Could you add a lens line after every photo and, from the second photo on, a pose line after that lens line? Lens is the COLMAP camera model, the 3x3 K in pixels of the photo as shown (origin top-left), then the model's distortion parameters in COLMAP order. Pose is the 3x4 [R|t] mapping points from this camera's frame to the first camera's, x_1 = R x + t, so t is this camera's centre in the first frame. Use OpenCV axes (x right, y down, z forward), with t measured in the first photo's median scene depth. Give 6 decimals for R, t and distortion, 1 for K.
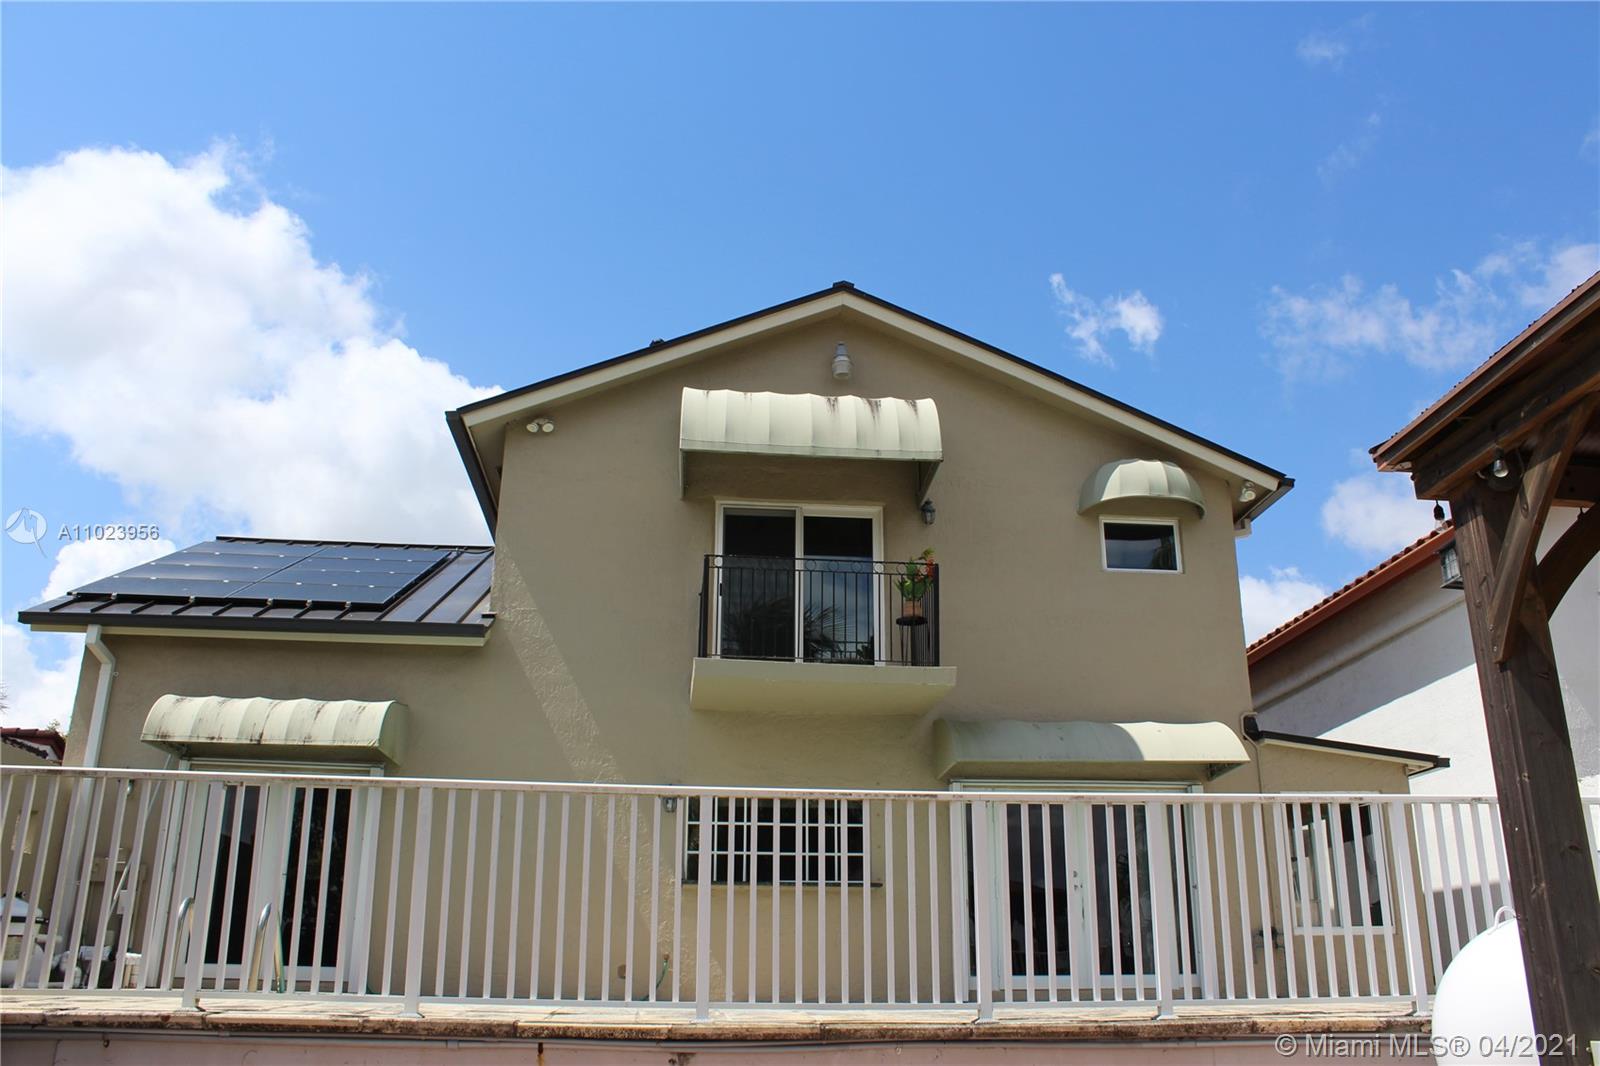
lens RADIAL K [[1331.8, 0, 798.8], [0, 1331.8, 525.5], [0, 0, 1]] dist [-0.165240, 0.145076]
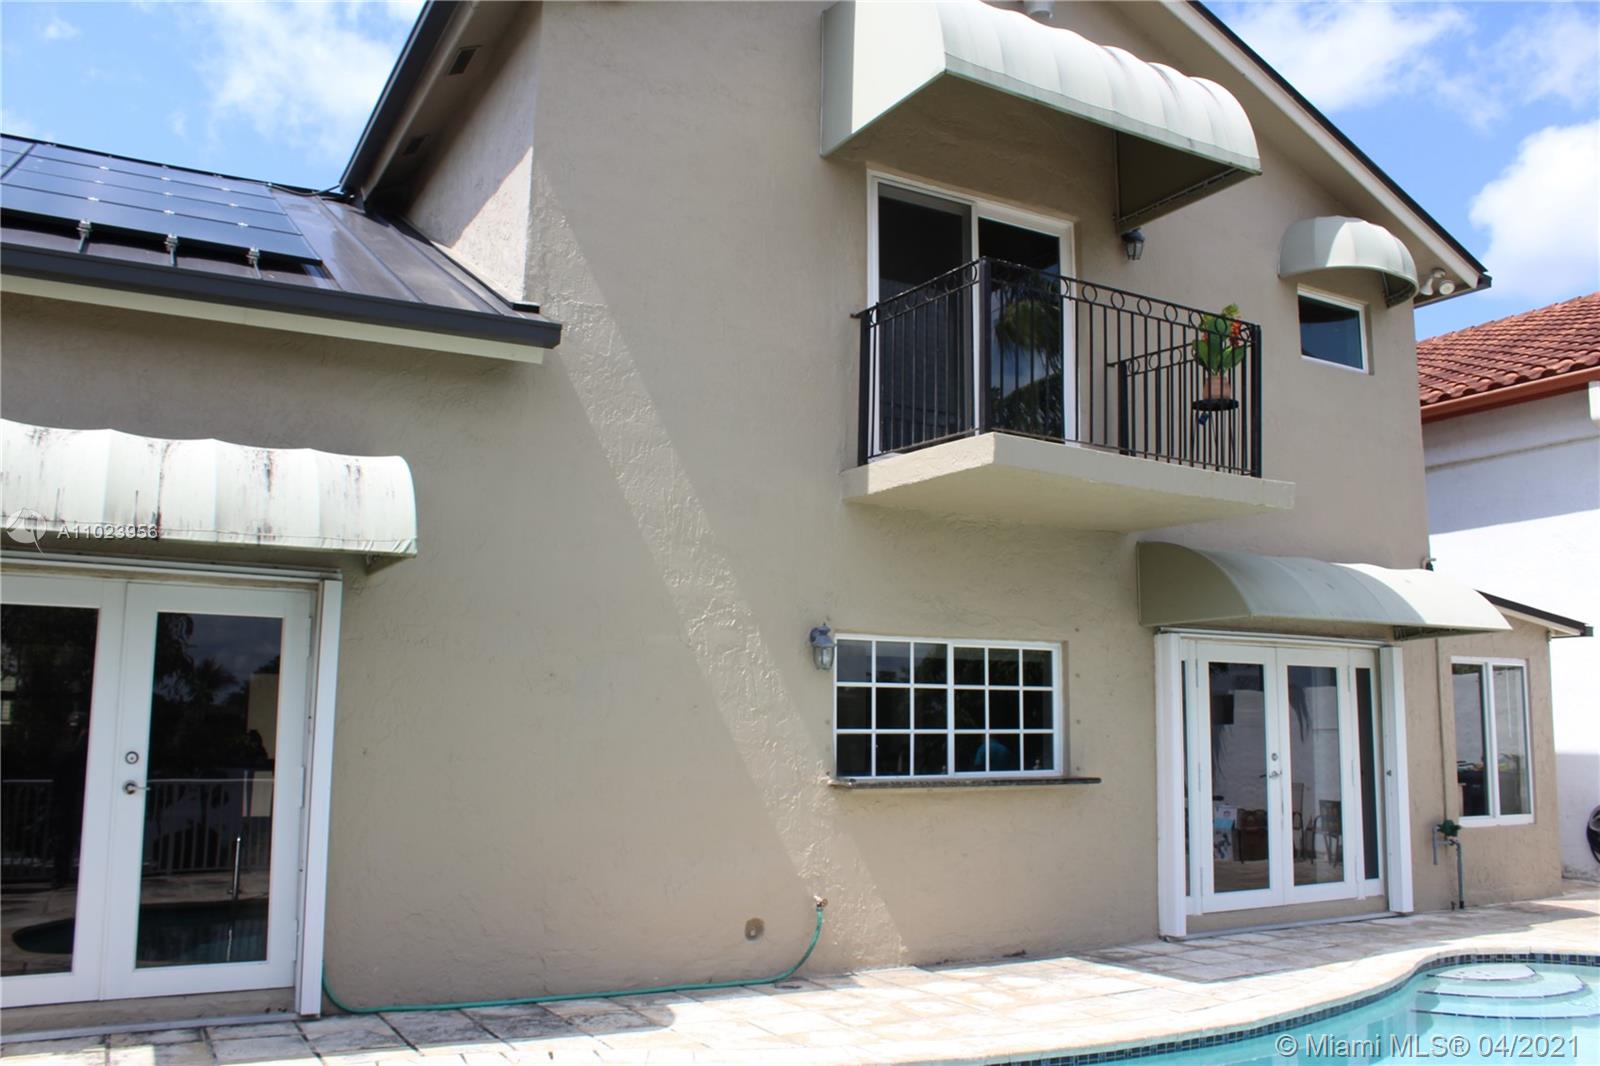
lens RADIAL K [[1331.8, 0, 798.8], [0, 1331.8, 525.5], [0, 0, 1]] dist [-0.165240, 0.145076]
pose [[0.909616, 0.068148, 0.409823, -0.355947], [-0.150186, 0.973681, 0.171434, 0.046206], [-0.387354, -0.217489, 0.895911, 0.450819]]
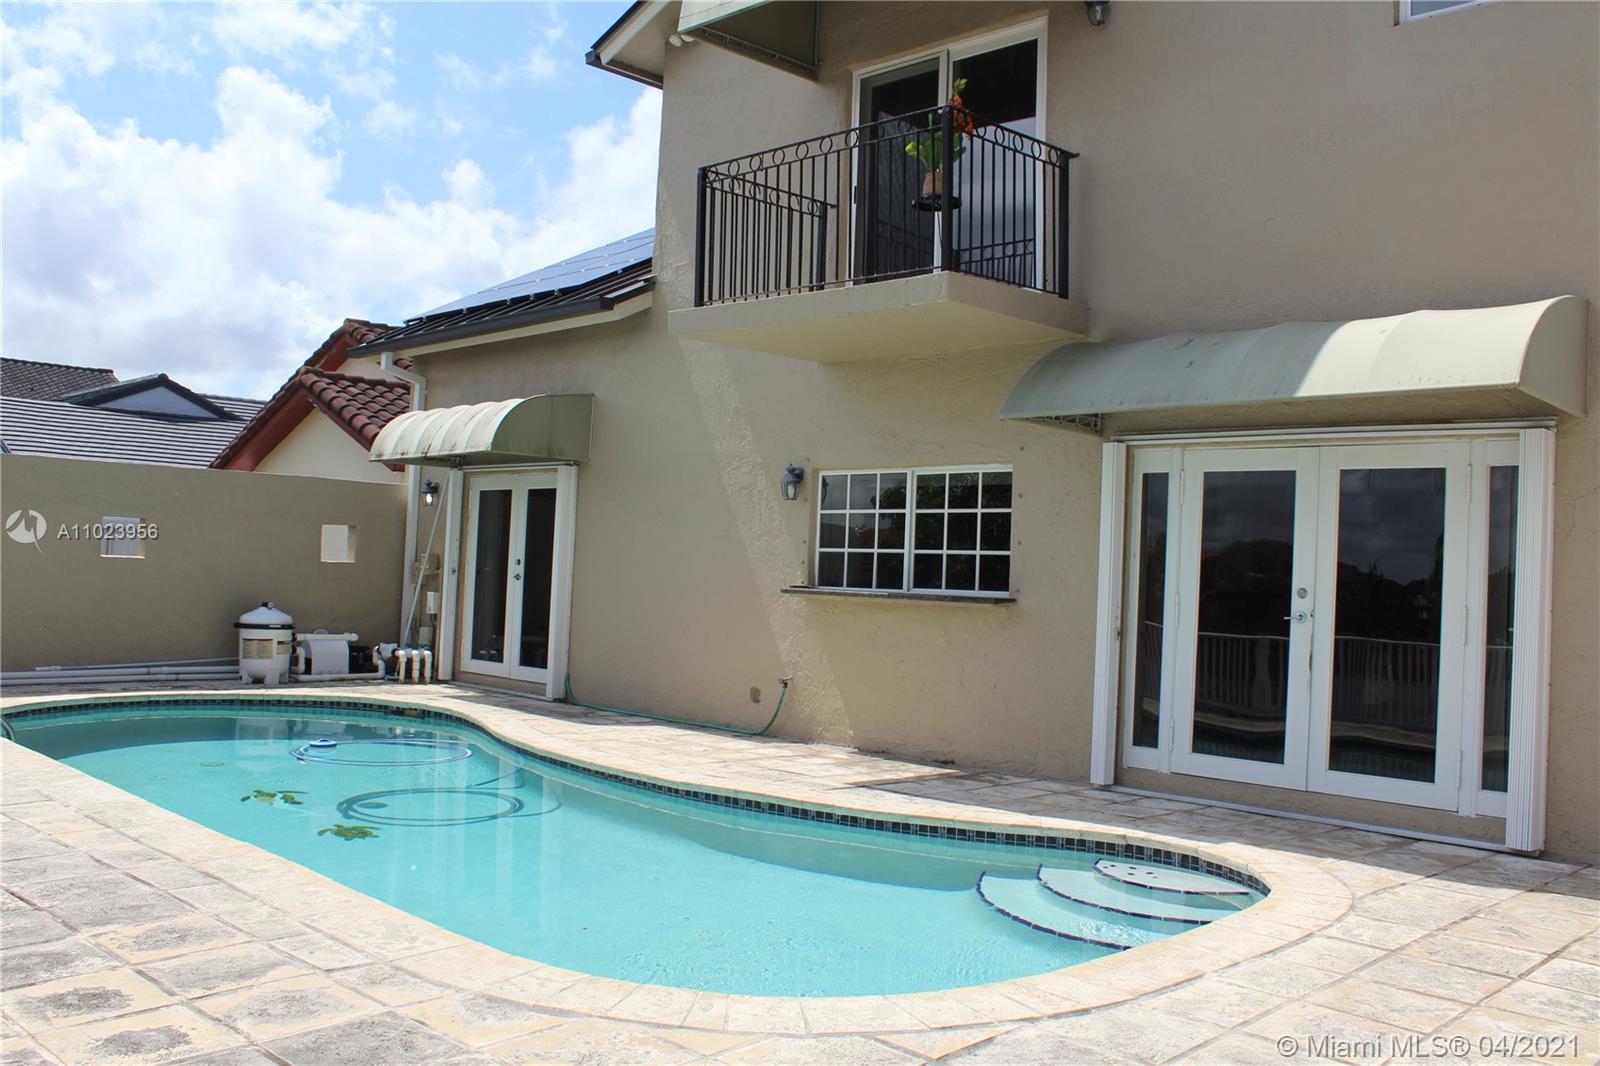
lens RADIAL K [[1331.8, 0, 798.8], [0, 1331.8, 525.5], [0, 0, 1]] dist [-0.165240, 0.145076]
pose [[0.667365, -0.005072, -0.744714, 0.478126], [0.221526, 0.956065, 0.192005, 0.079072], [0.711021, -0.293111, 0.639168, 0.480980]]
